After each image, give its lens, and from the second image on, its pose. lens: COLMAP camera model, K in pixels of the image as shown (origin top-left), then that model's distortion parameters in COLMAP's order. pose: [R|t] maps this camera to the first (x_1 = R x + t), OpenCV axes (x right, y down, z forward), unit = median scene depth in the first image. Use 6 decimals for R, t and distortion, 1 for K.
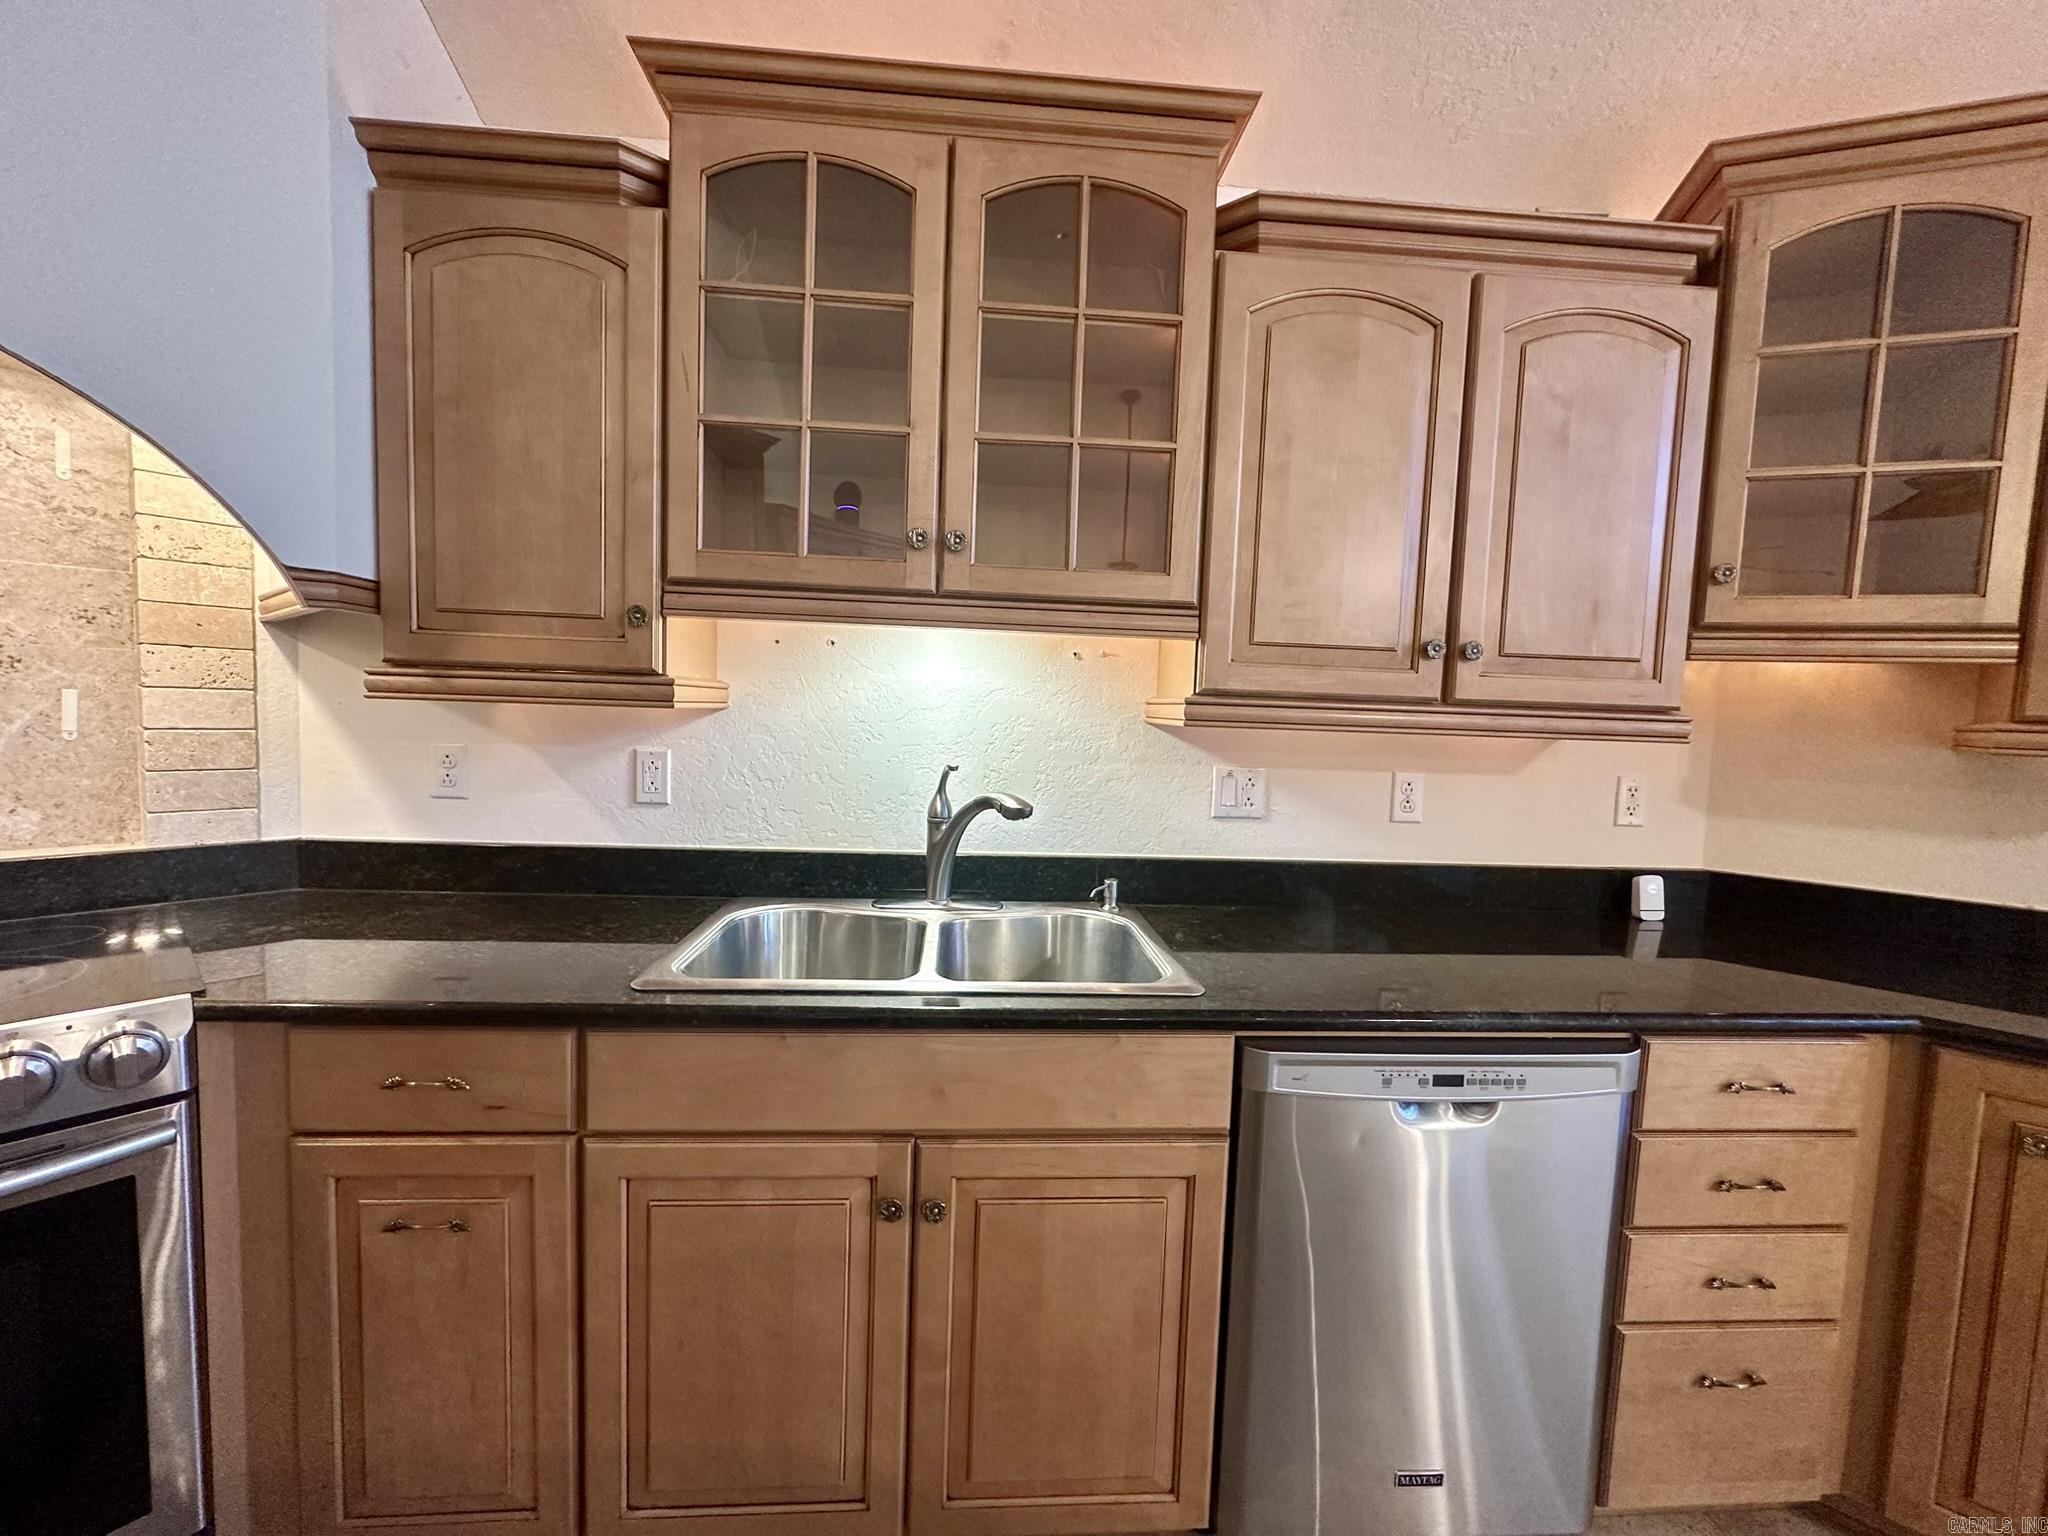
lens RADIAL K [[815.1, 0, 1023.3], [0, 815.1, 765.7], [0, 0, 1]] dist [-0.005469, 0.001024]
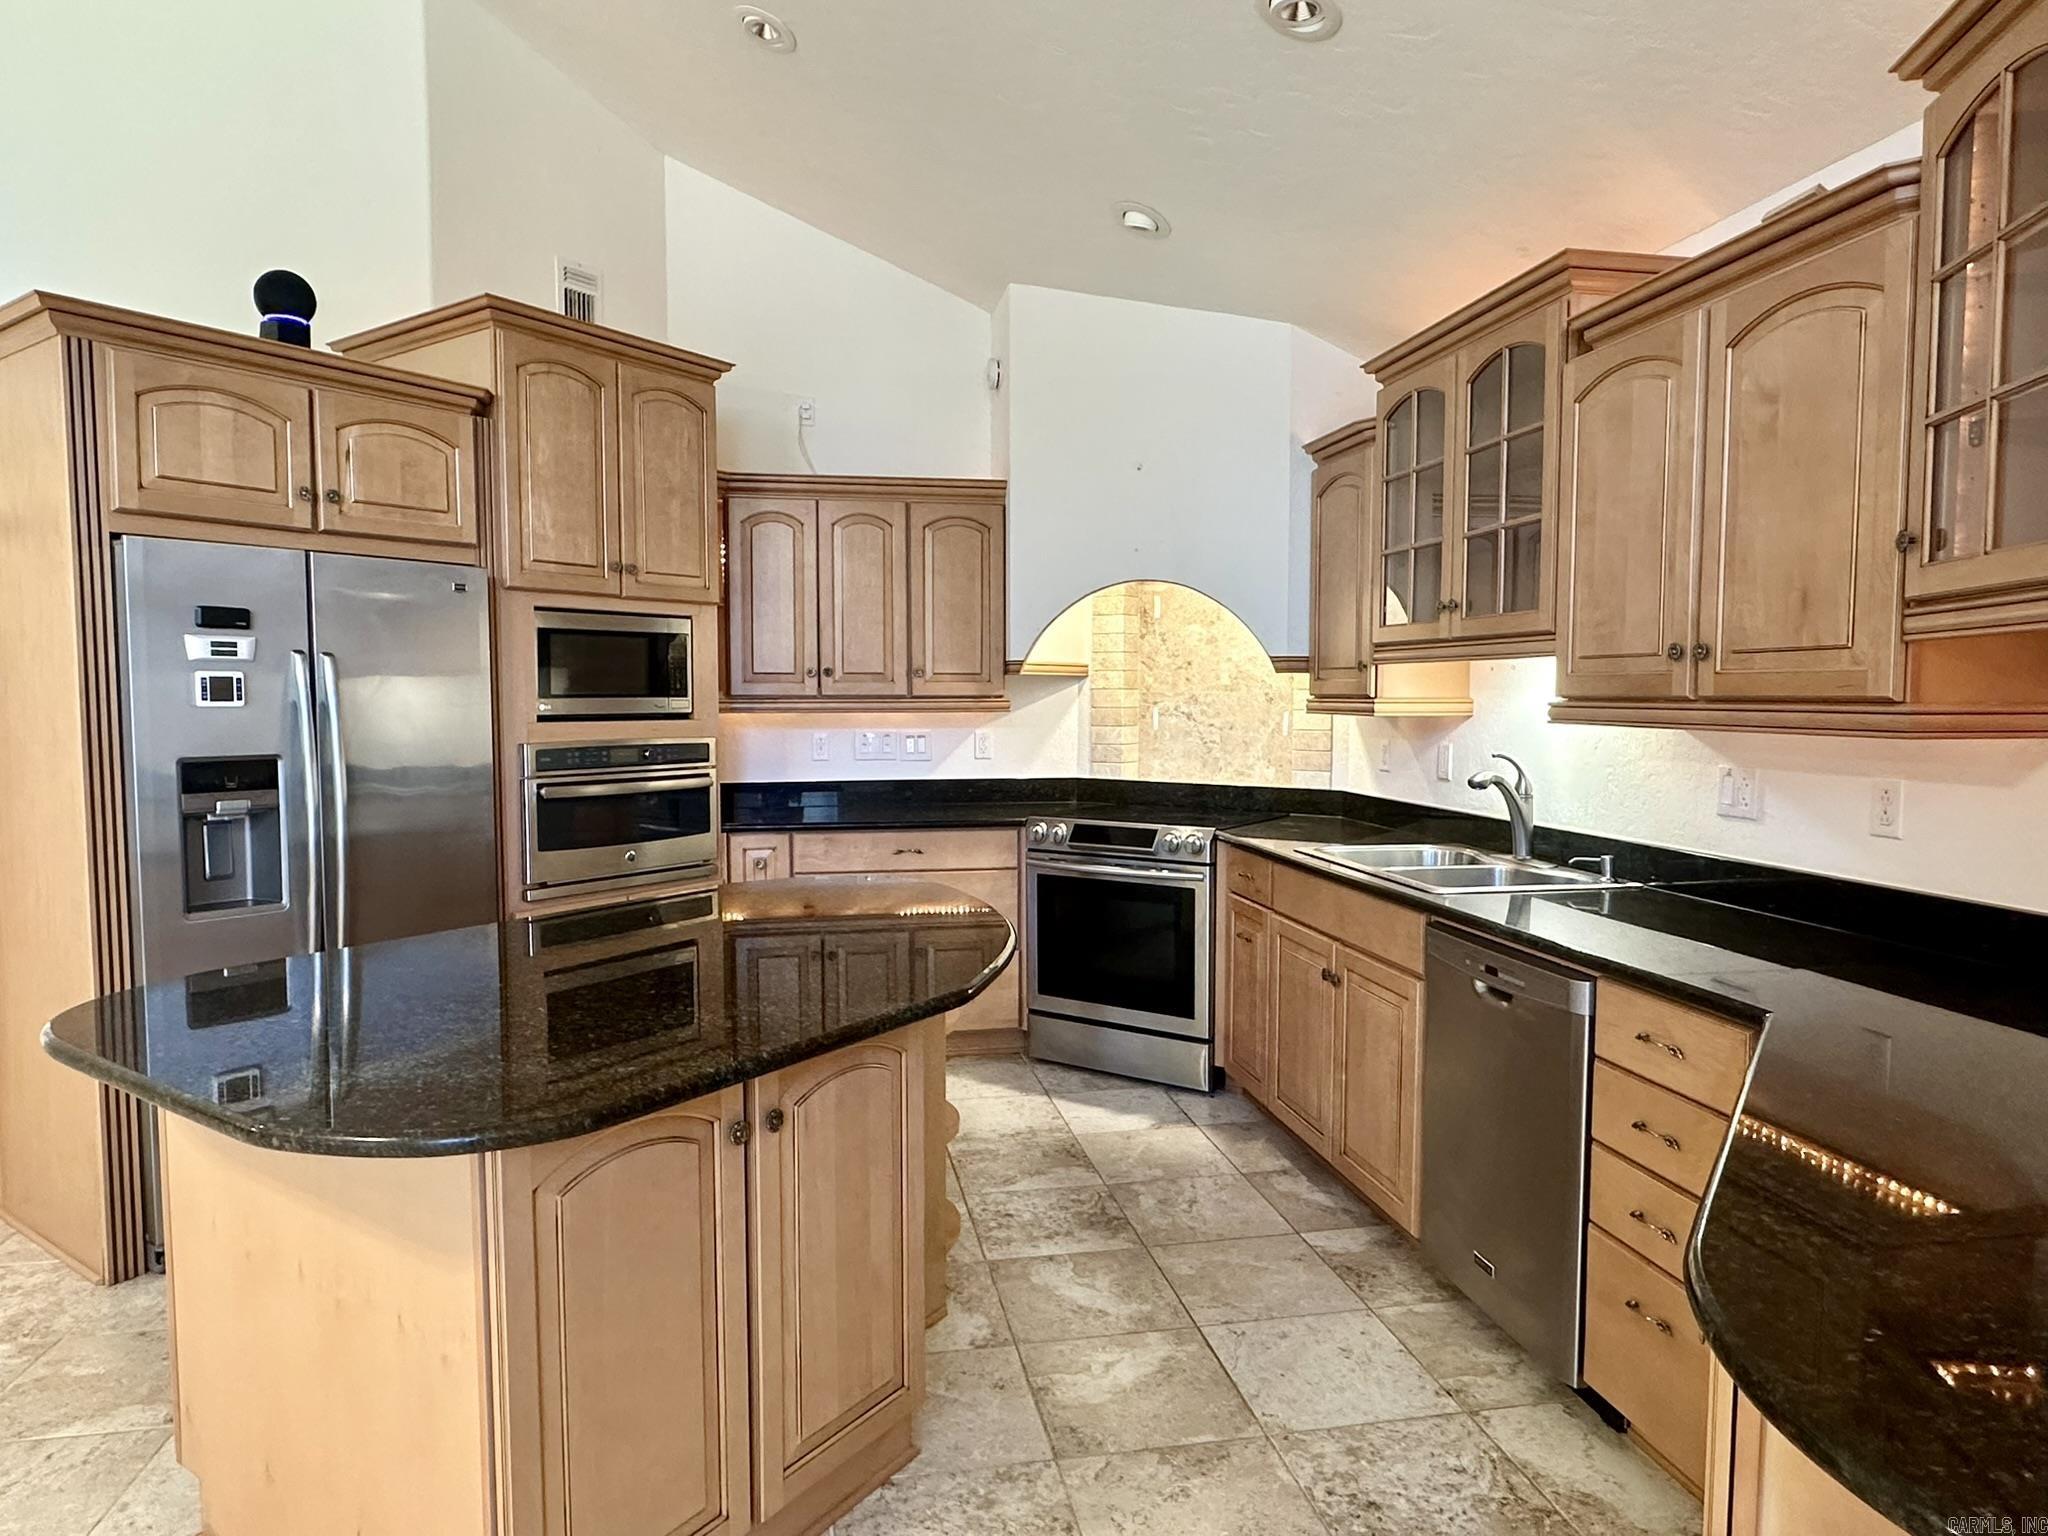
lens RADIAL K [[1249.7, 0, 1013.6], [0, 1249.7, 777.9], [0, 0, 1]] dist [-0.004700, 0.000486]
pose [[0.110719, 0.032743, -0.993312, 2.109995], [-0.065151, 0.997546, 0.025620, 0.042819], [0.991714, 0.061878, 0.112580, -0.071303]]
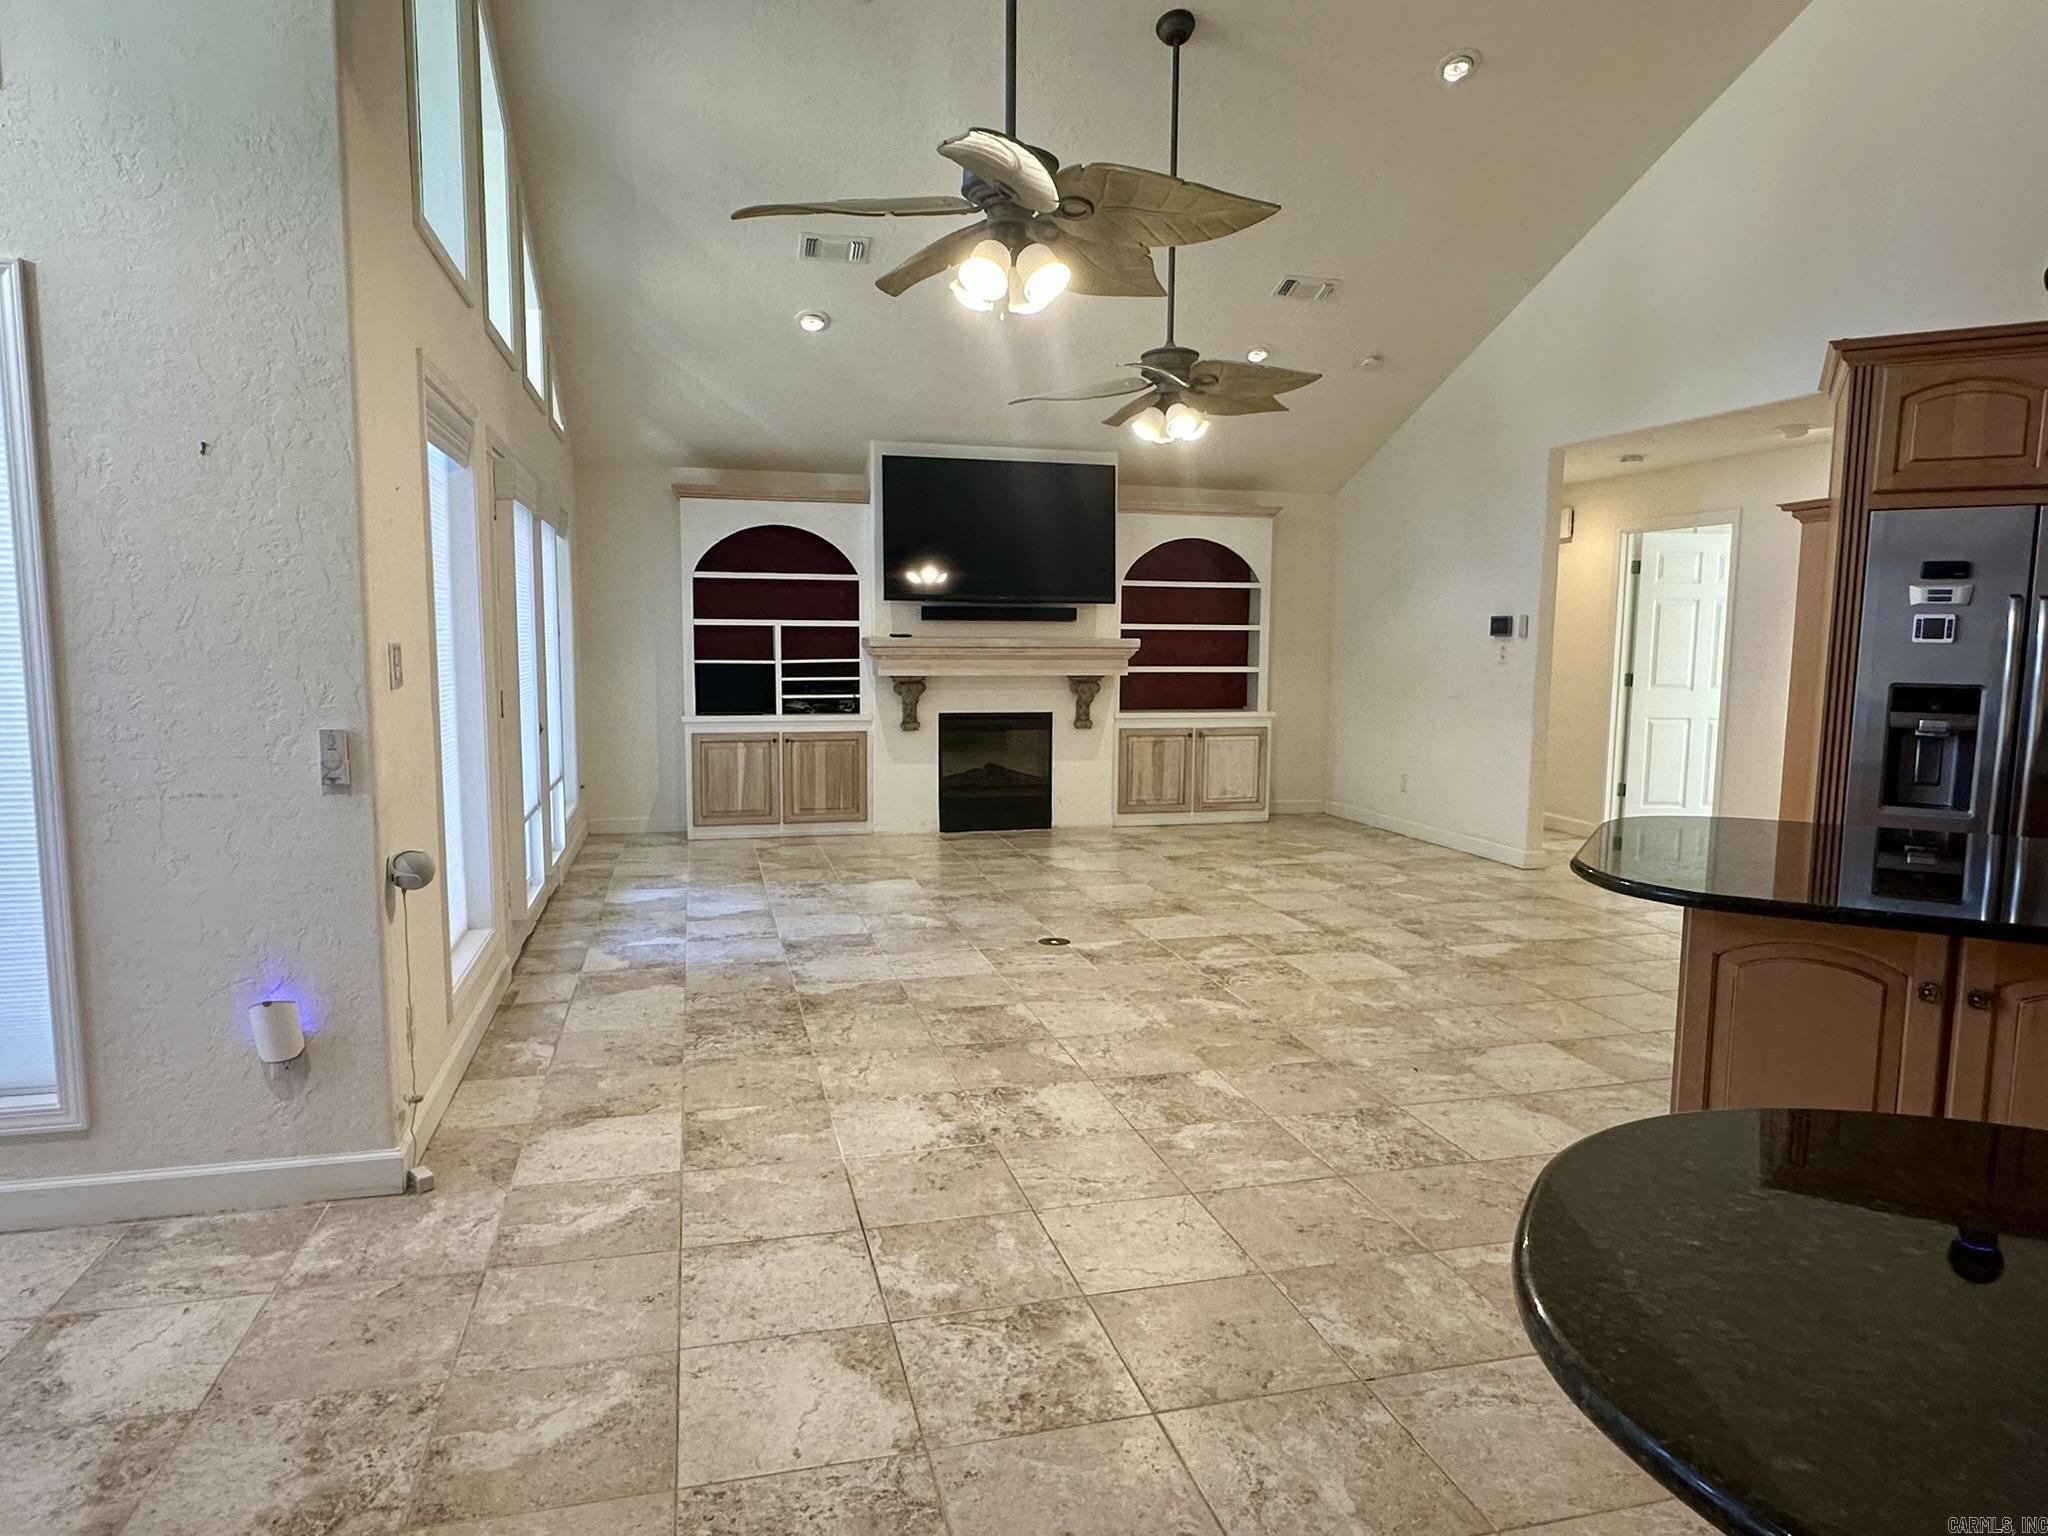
lens RADIAL K [[1249.7, 0, 1013.6], [0, 1249.7, 777.9], [0, 0, 1]] dist [-0.004700, 0.000486]
pose [[-0.982709, -0.022761, -0.183751, 2.209284], [-0.055317, 0.983181, 0.174054, -0.005328], [0.176699, 0.181210, -0.967440, 1.043234]]
